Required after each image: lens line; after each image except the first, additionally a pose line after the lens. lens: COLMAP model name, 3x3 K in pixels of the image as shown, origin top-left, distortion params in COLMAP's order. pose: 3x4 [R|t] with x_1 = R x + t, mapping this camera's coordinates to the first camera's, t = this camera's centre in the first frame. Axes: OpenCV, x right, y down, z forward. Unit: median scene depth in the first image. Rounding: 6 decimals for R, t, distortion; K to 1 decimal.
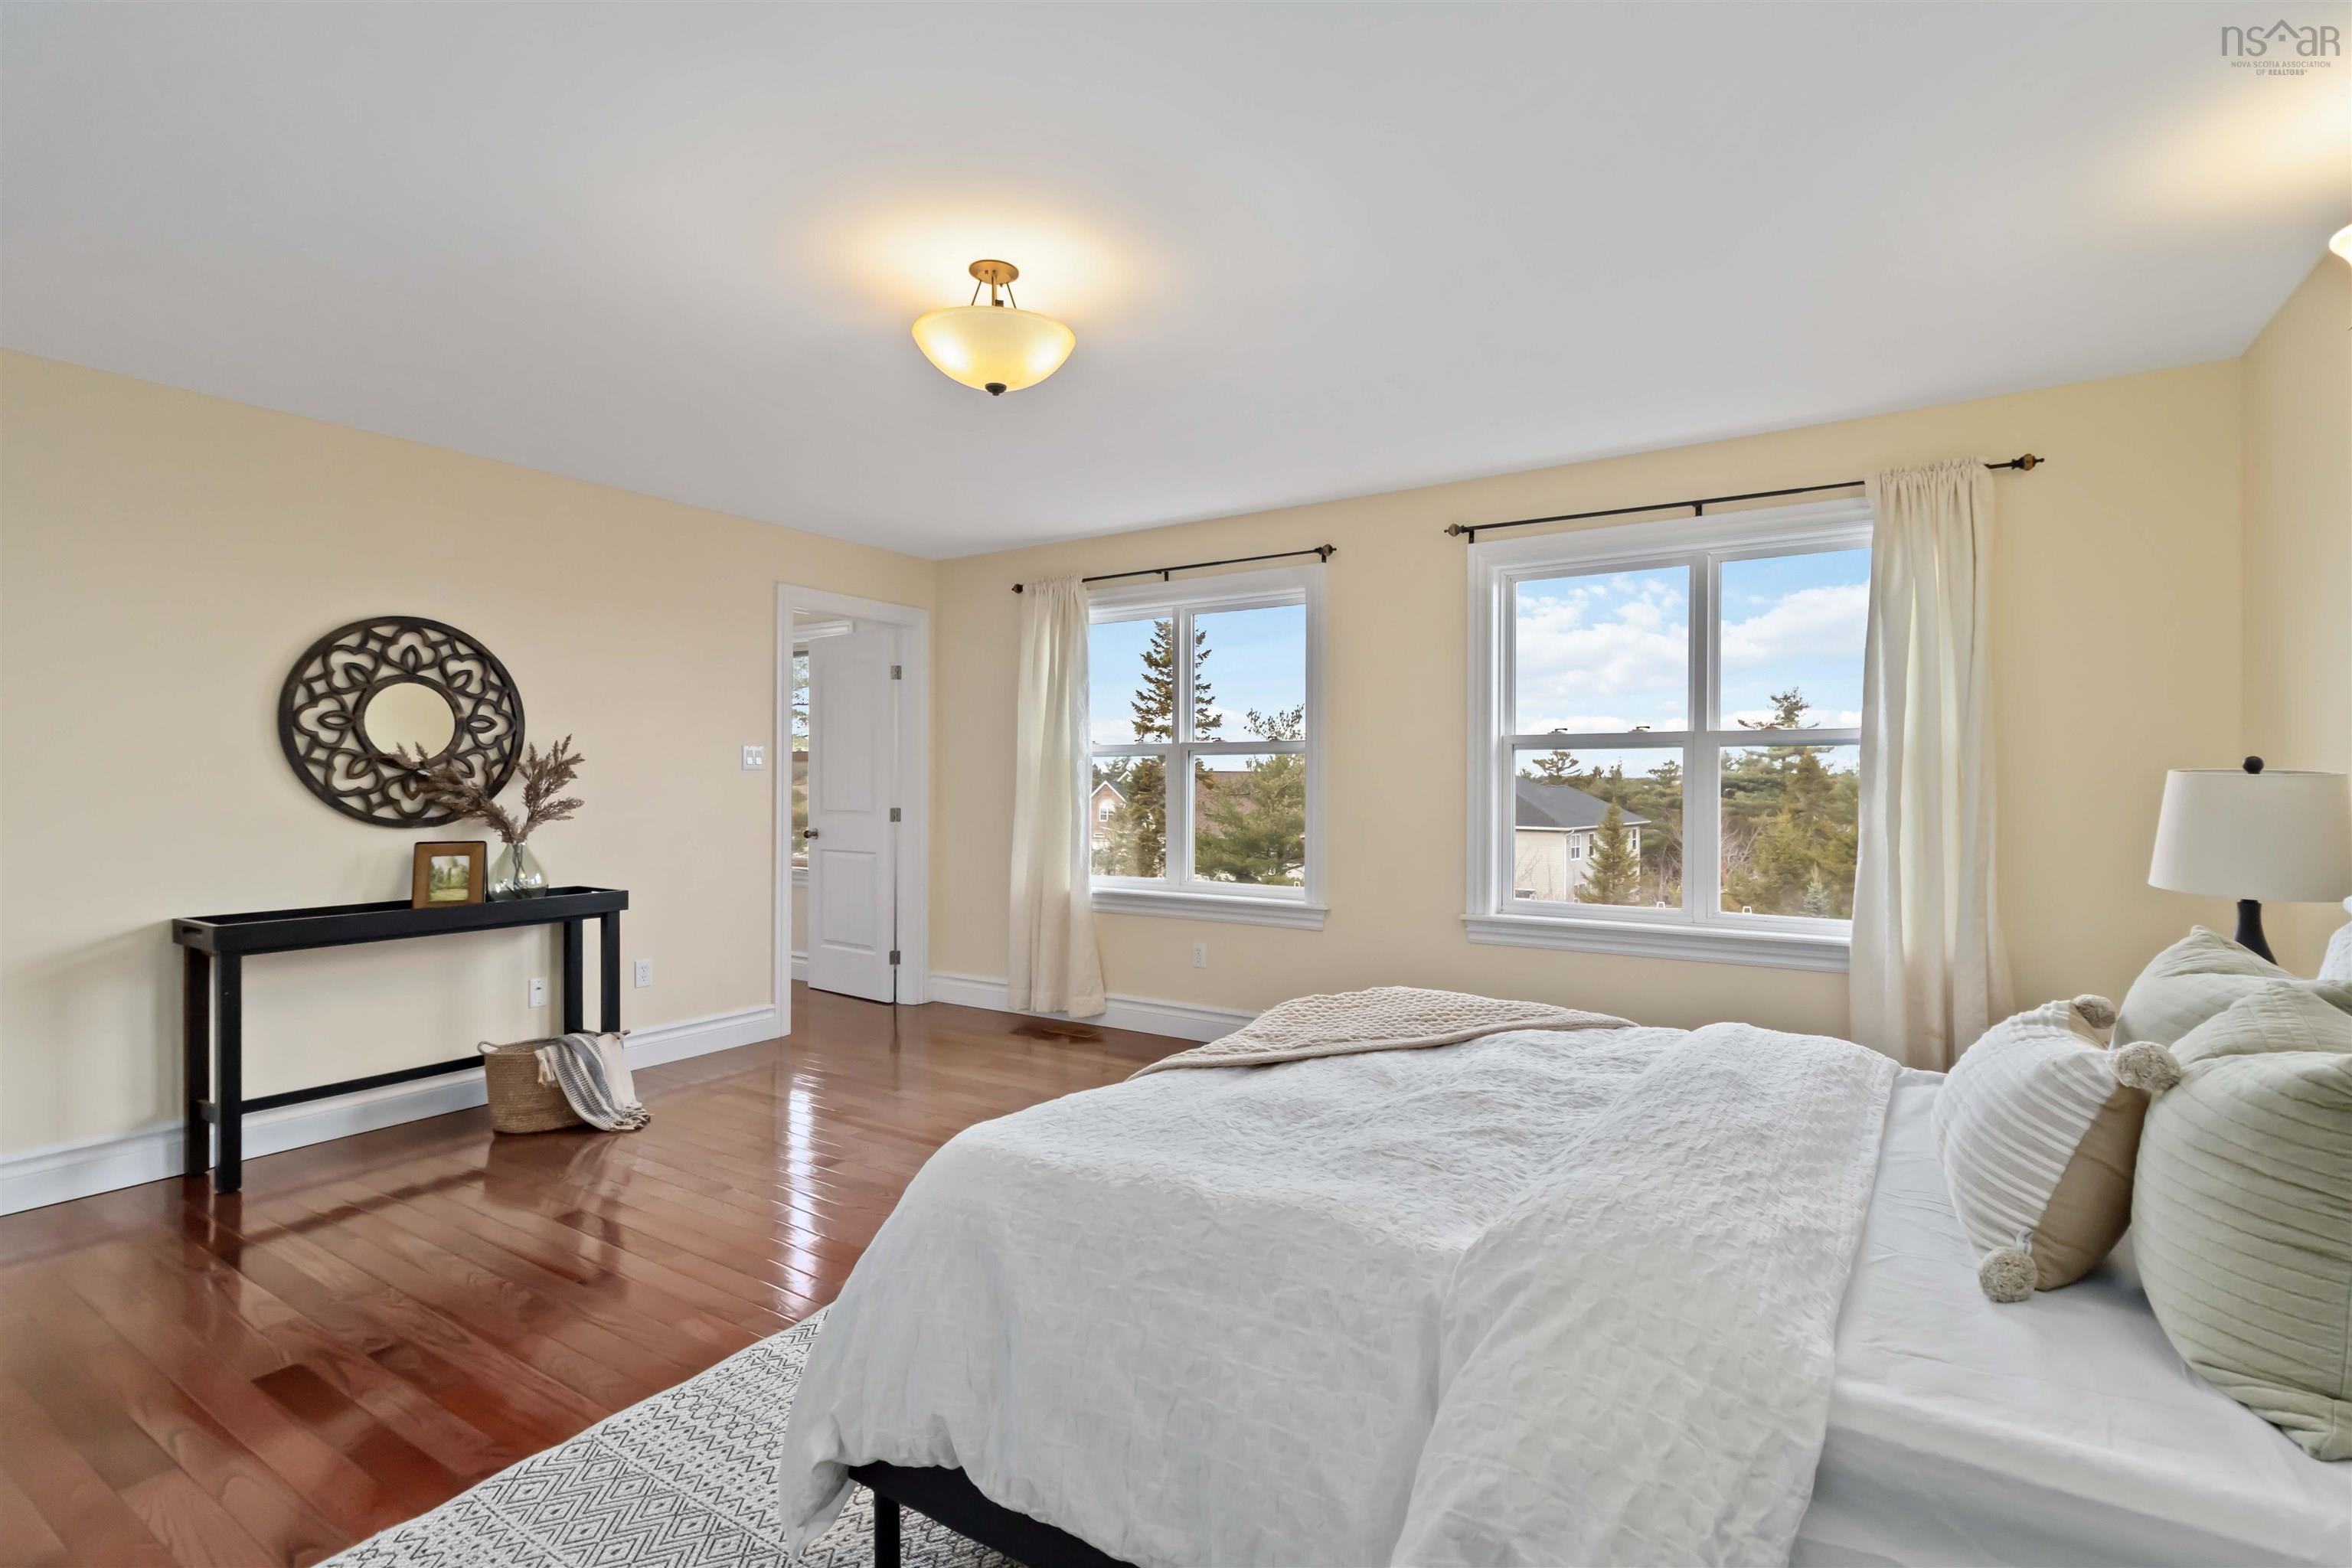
lens RADIAL K [[1091.2, 0, 1176.0], [0, 1091.2, 784.0], [0, 0, 1]] dist [0.000787, 0.000187]
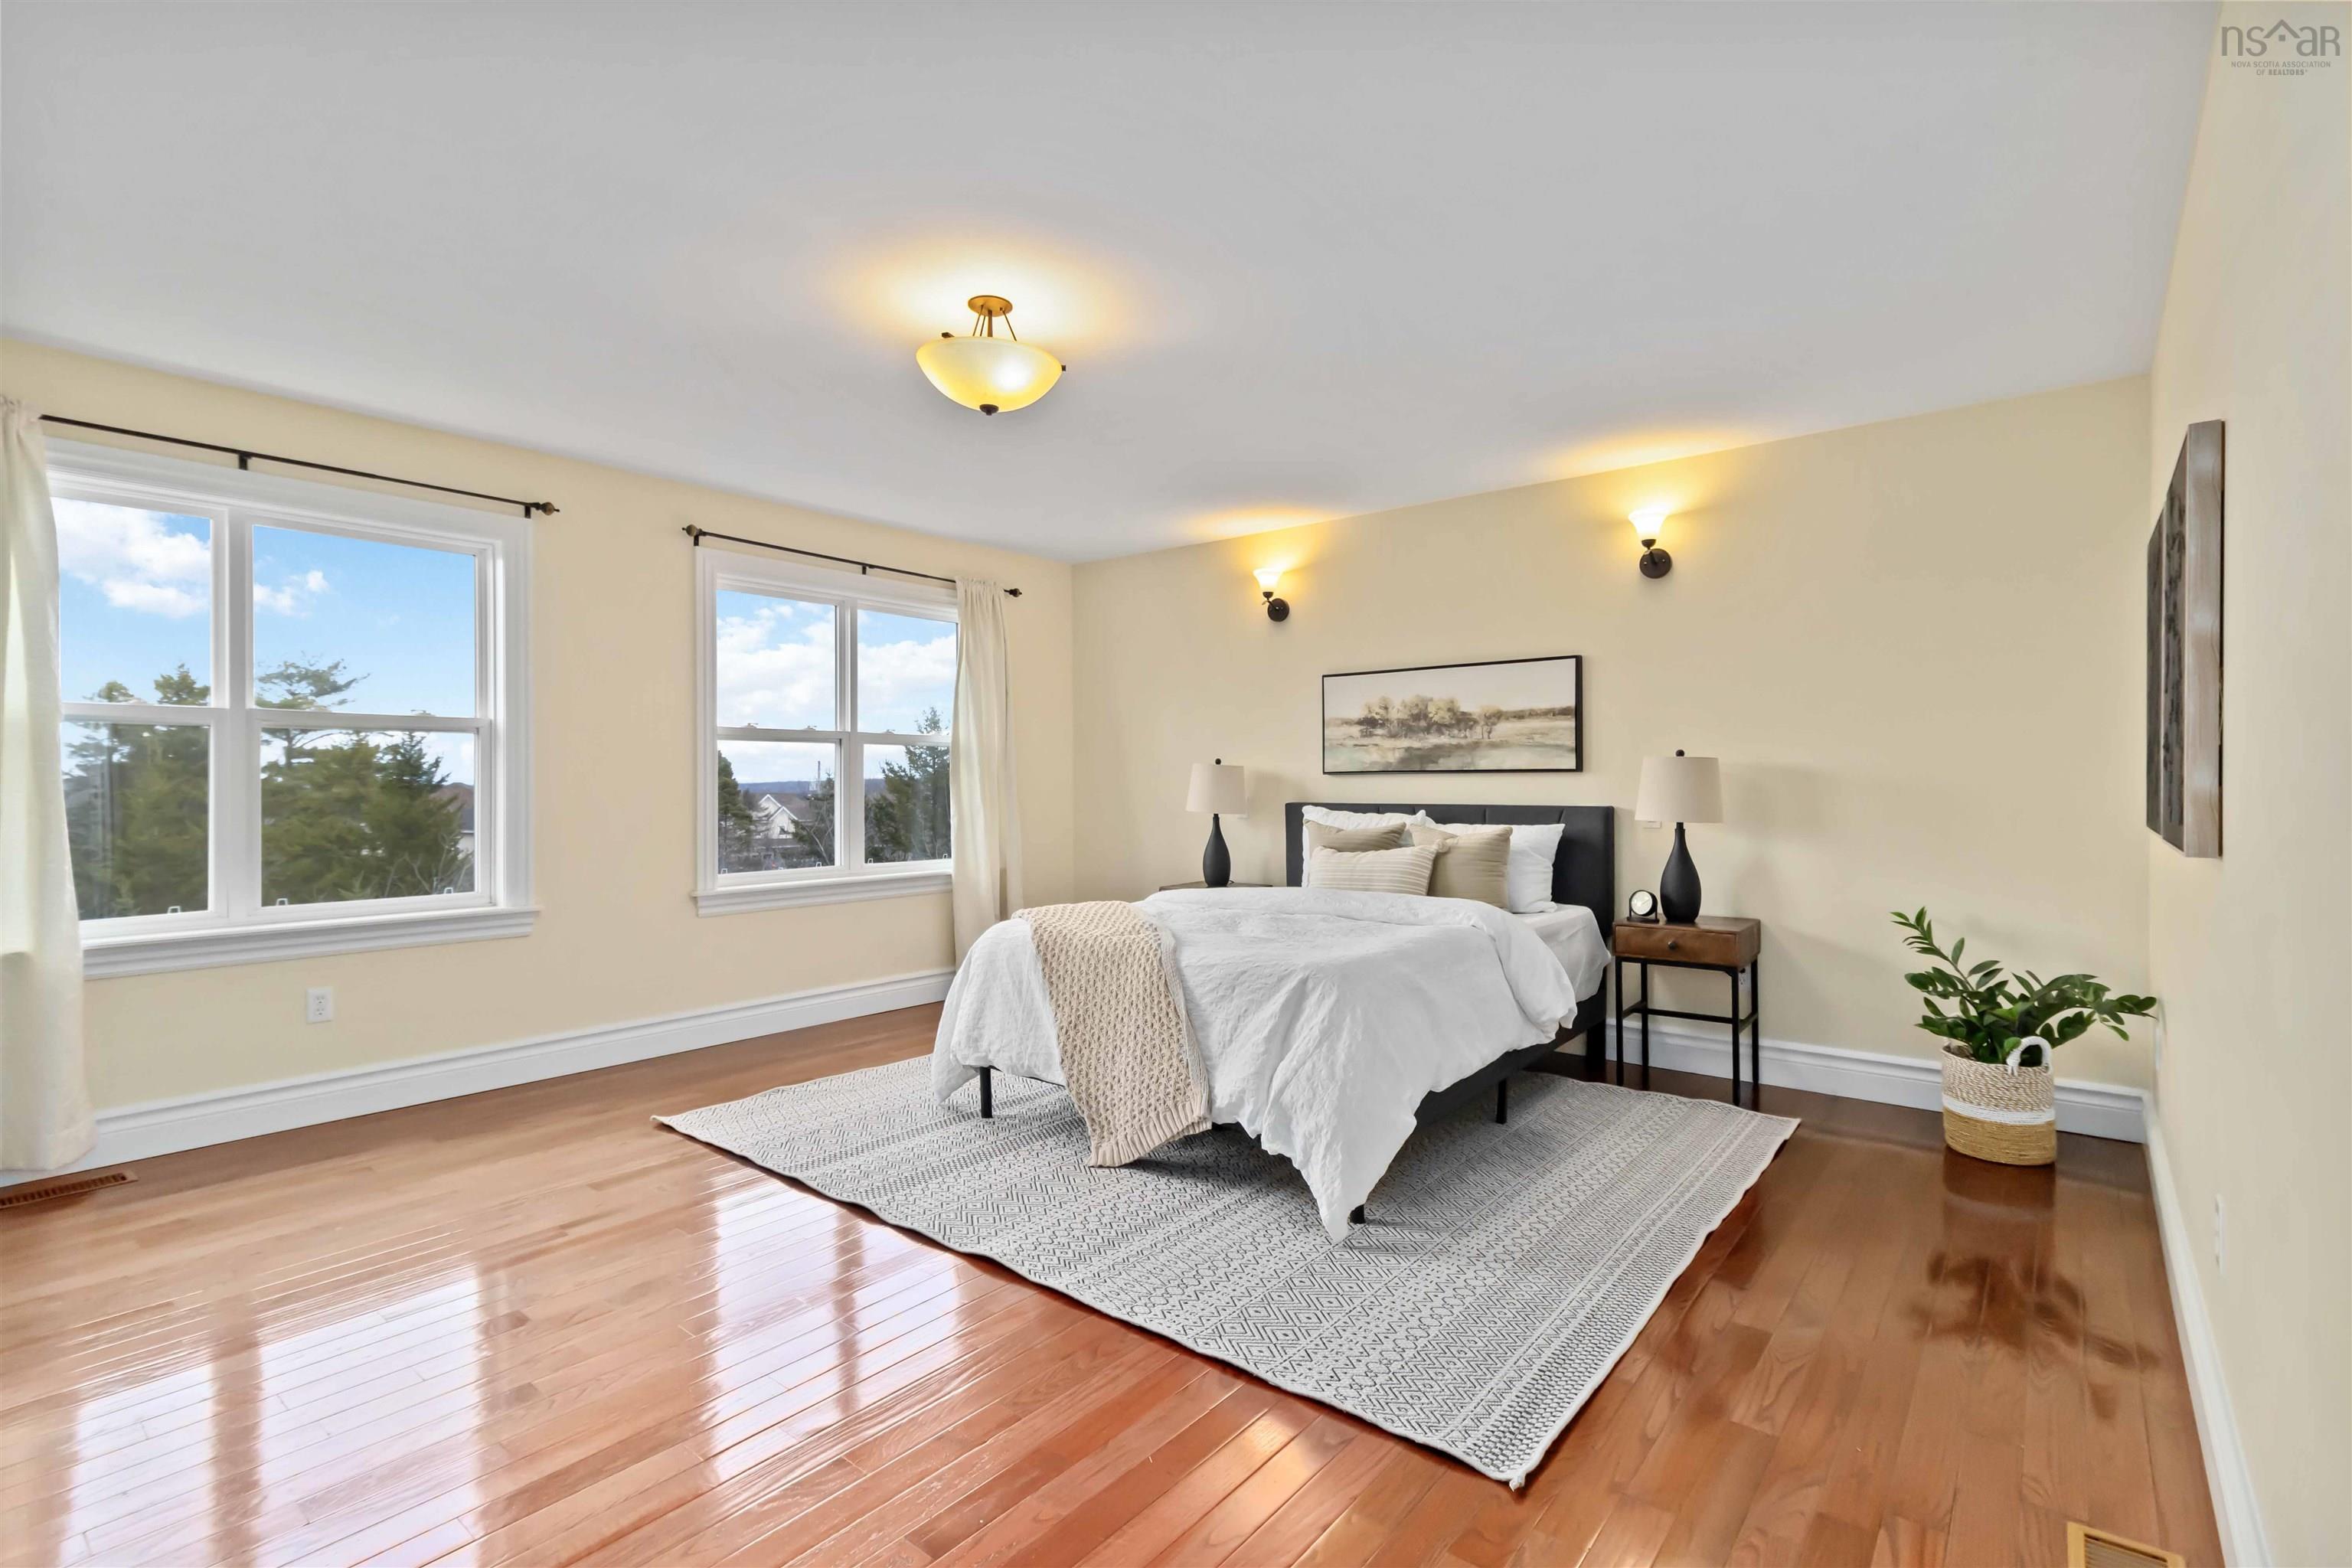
lens RADIAL K [[1091.2, 0, 1176.0], [0, 1091.2, 784.0], [0, 0, 1]] dist [0.000787, 0.000187]
pose [[0.110256, -0.003375, 0.993897, -0.799339], [0.003154, 0.999990, 0.003046, 0.012424], [-0.993898, 0.002799, 0.110266, 0.445552]]
